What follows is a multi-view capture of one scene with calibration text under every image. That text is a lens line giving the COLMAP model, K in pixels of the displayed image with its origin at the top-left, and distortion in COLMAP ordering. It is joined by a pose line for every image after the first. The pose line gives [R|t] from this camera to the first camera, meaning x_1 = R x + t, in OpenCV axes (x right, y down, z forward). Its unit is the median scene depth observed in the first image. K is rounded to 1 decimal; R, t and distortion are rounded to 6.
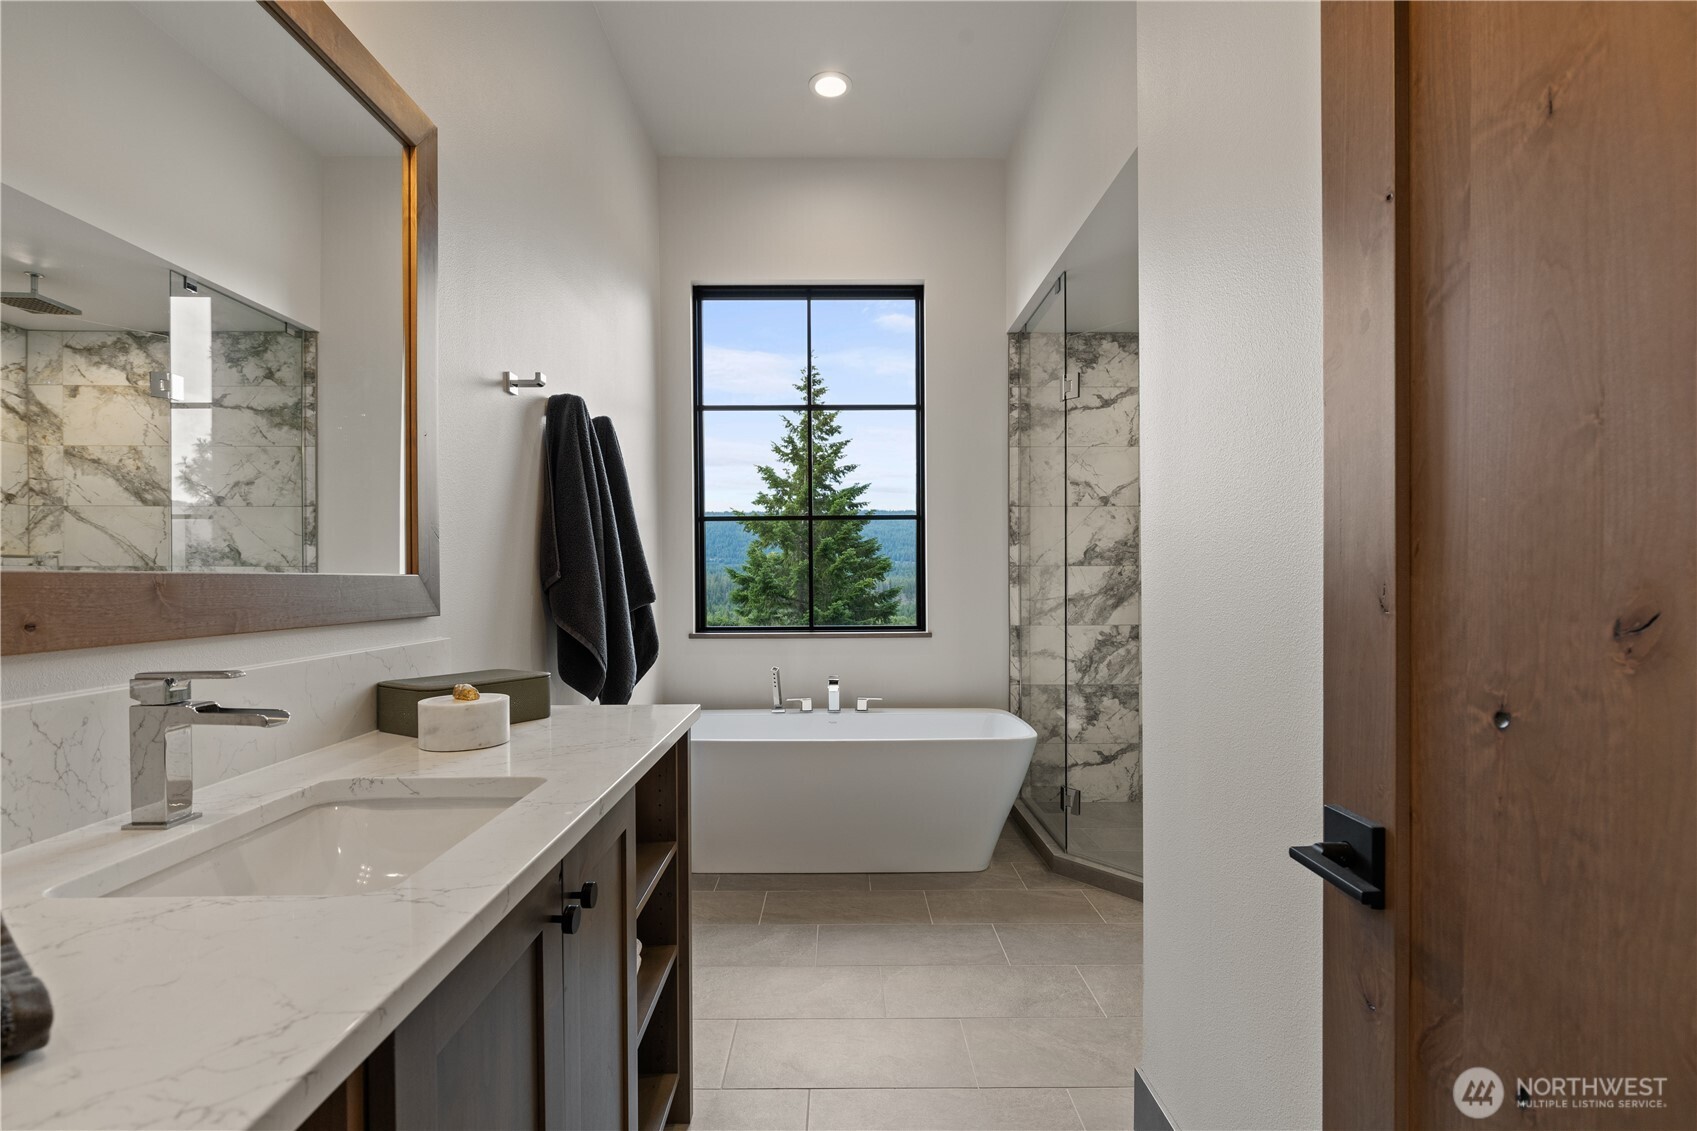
lens RADIAL K [[846.2, 0, 843.8], [0, 846.2, 577.2], [0, 0, 1]] dist [-0.001296, -0.000460]
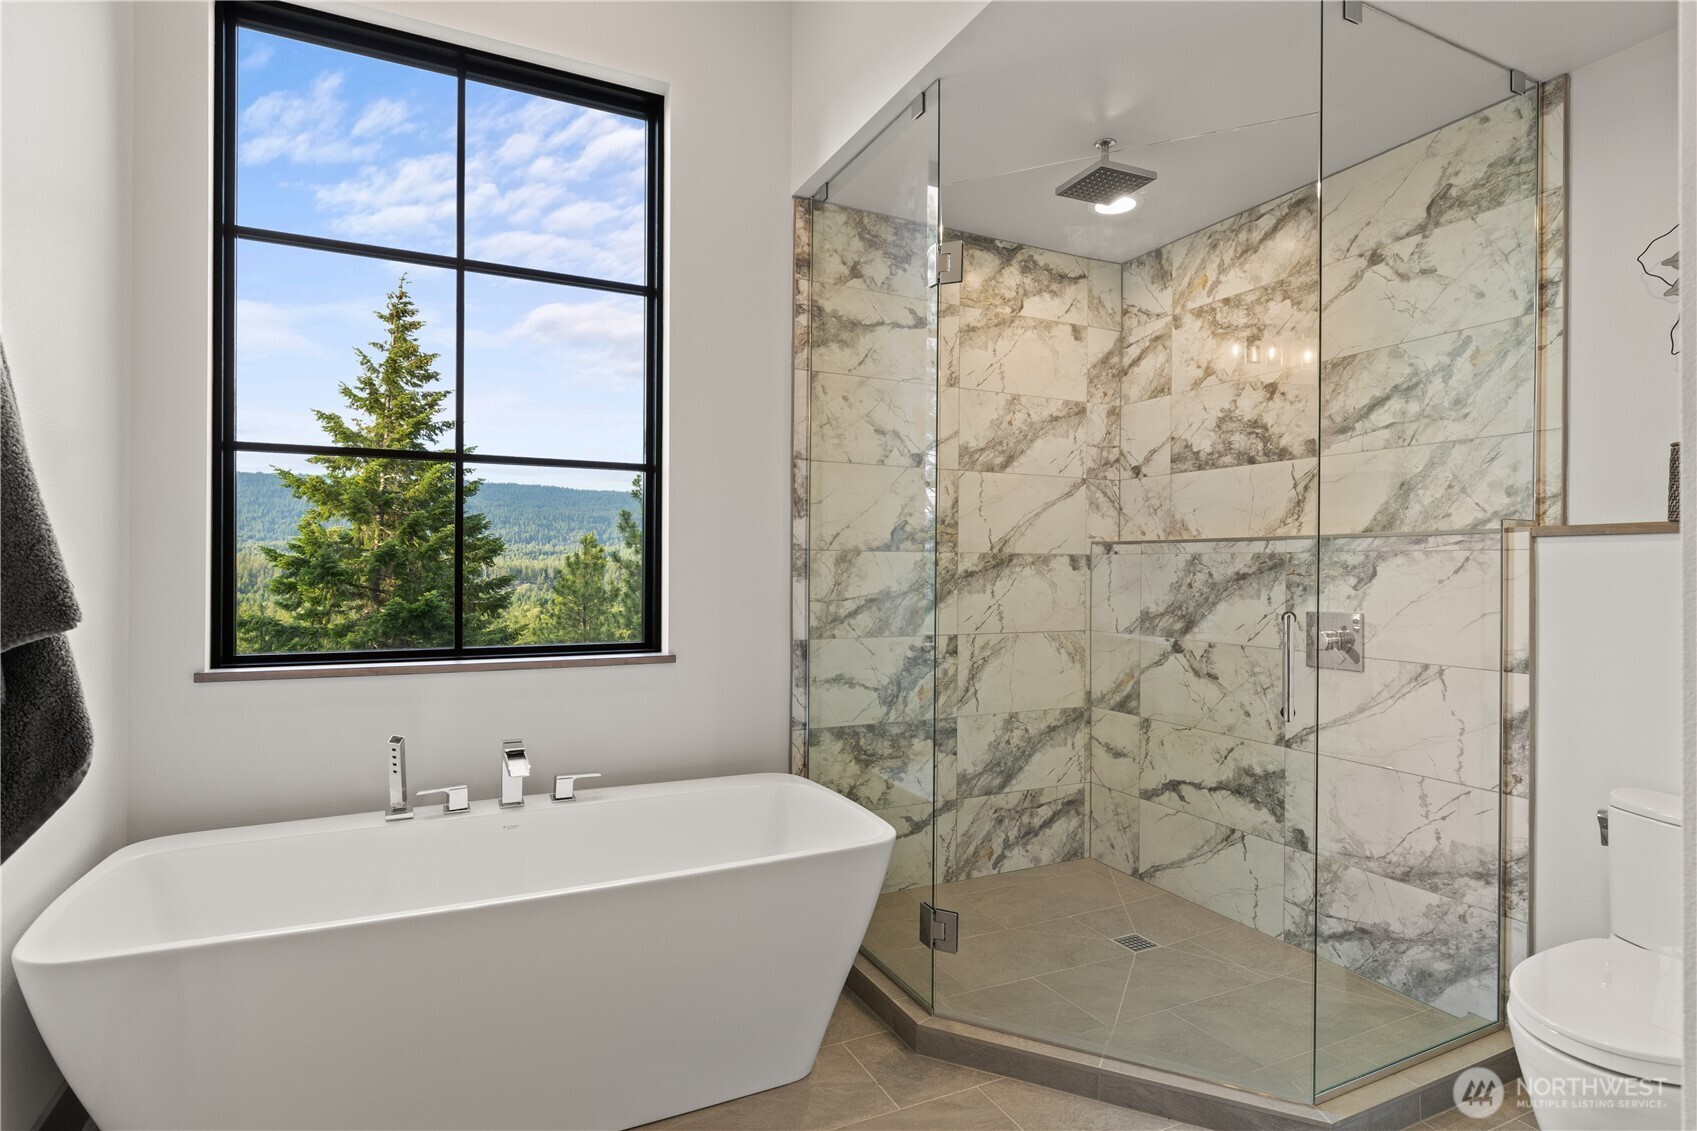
lens RADIAL K [[878.1, 0, 842.9], [0, 878.1, 562.4], [0, 0, 1]] dist [0.003373, 0.001720]
pose [[0.901898, 0.013941, 0.431724, -0.063294], [-0.013404, 0.999901, -0.004287, -0.000749], [-0.431741, -0.001920, 0.901996, 0.365308]]
